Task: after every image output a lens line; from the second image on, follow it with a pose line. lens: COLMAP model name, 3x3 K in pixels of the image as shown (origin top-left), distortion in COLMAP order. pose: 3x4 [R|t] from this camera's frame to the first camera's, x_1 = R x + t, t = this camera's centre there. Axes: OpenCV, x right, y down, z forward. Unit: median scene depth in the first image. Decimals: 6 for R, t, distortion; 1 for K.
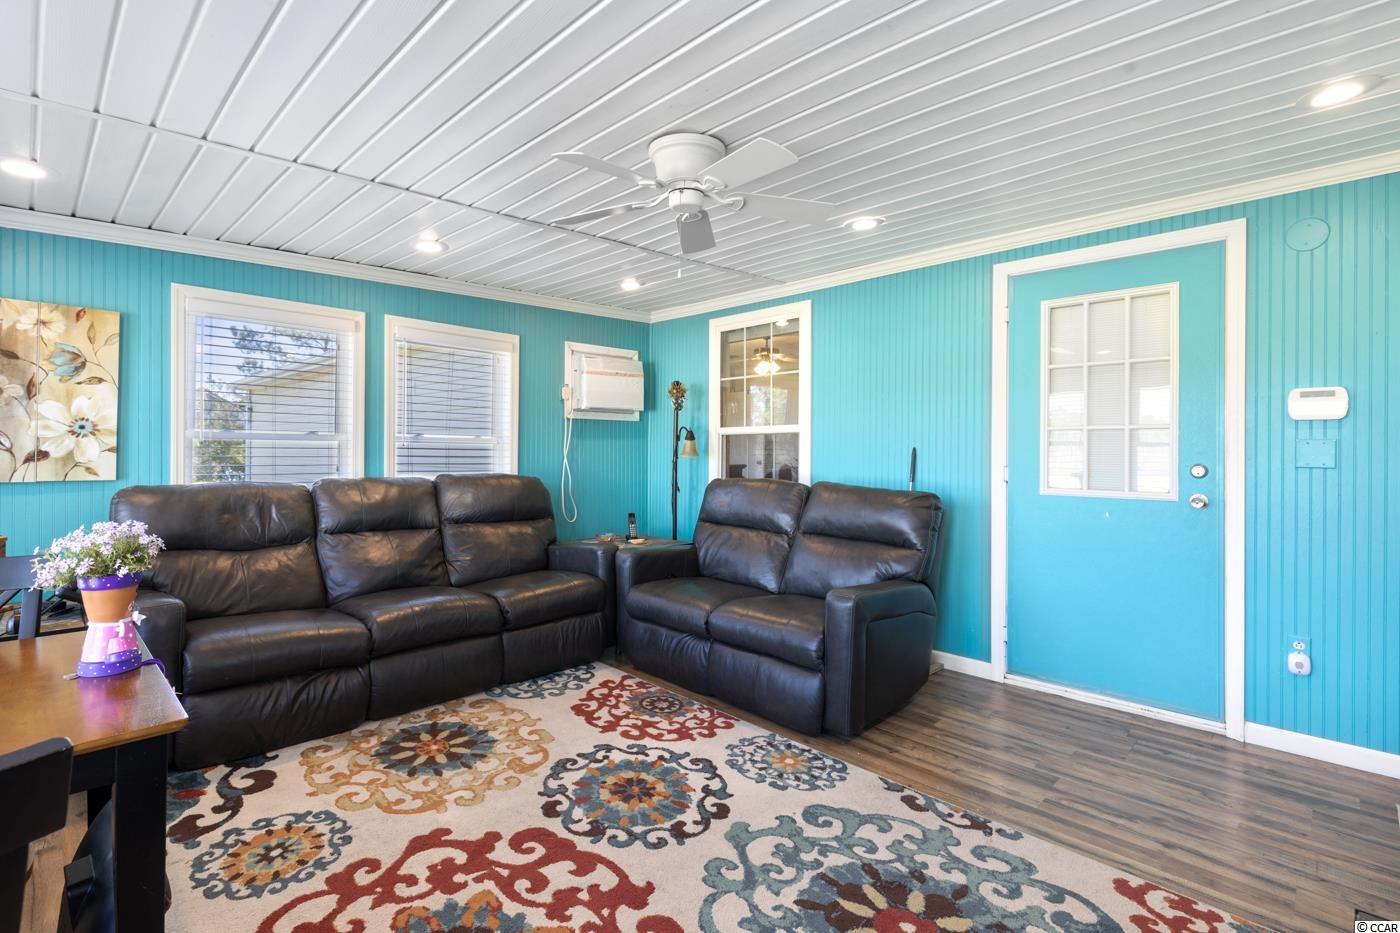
lens RADIAL K [[640.7, 0, 684.1], [0, 640.7, 446.3], [0, 0, 1]] dist [0.003934, -0.002340]
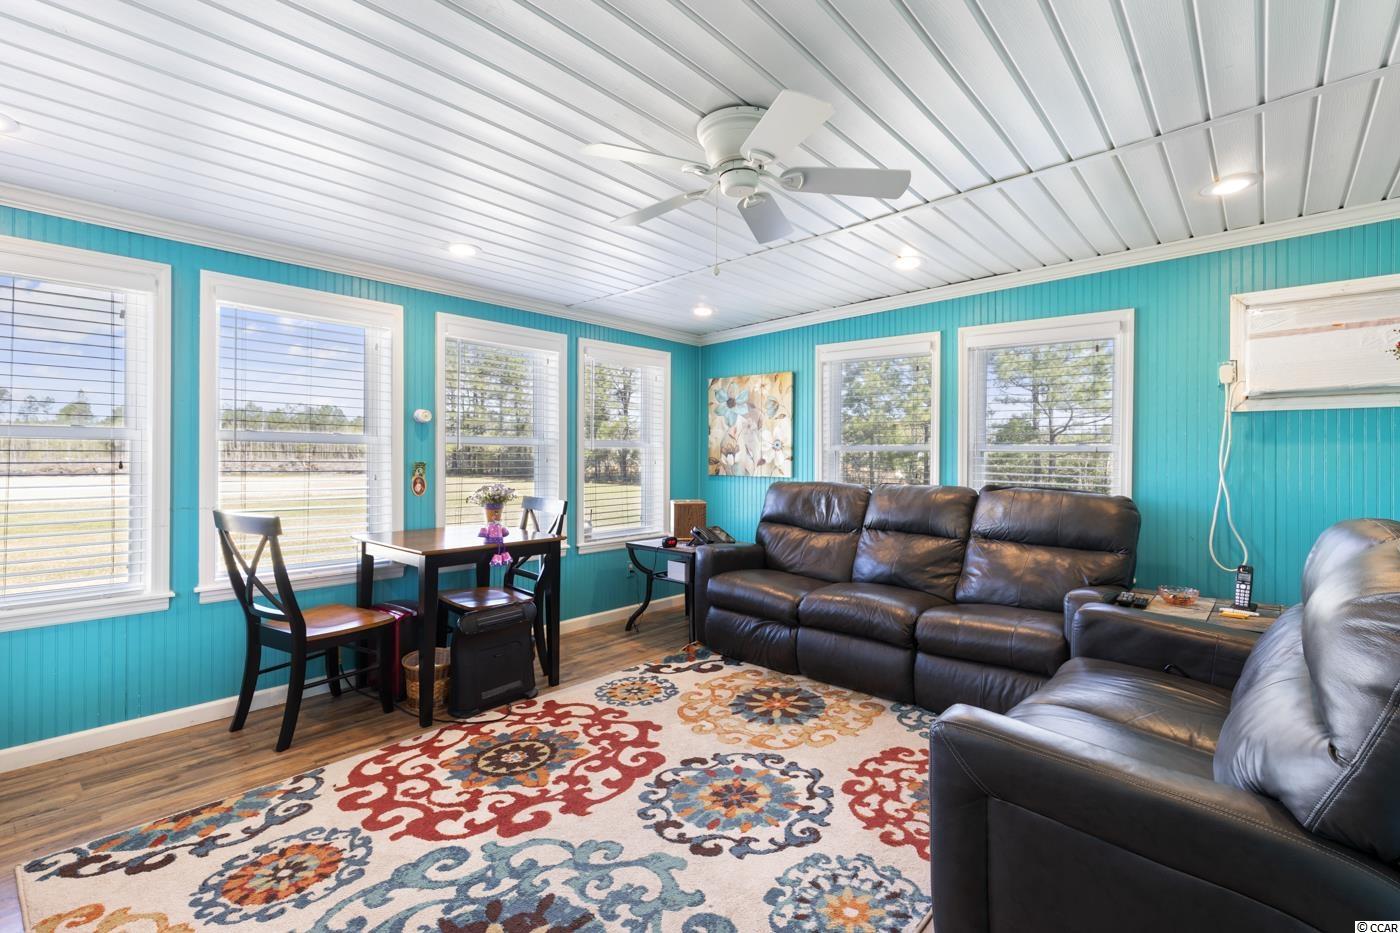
lens RADIAL K [[640.7, 0, 699.7], [0, 640.7, 462.3], [0, 0, 1]] dist [0.003934, -0.002340]
pose [[0.084866, 0.003347, -0.996387, 0.878095], [-0.000401, 0.999994, 0.003325, 0.012086], [0.996392, 0.000117, 0.084867, 0.831605]]
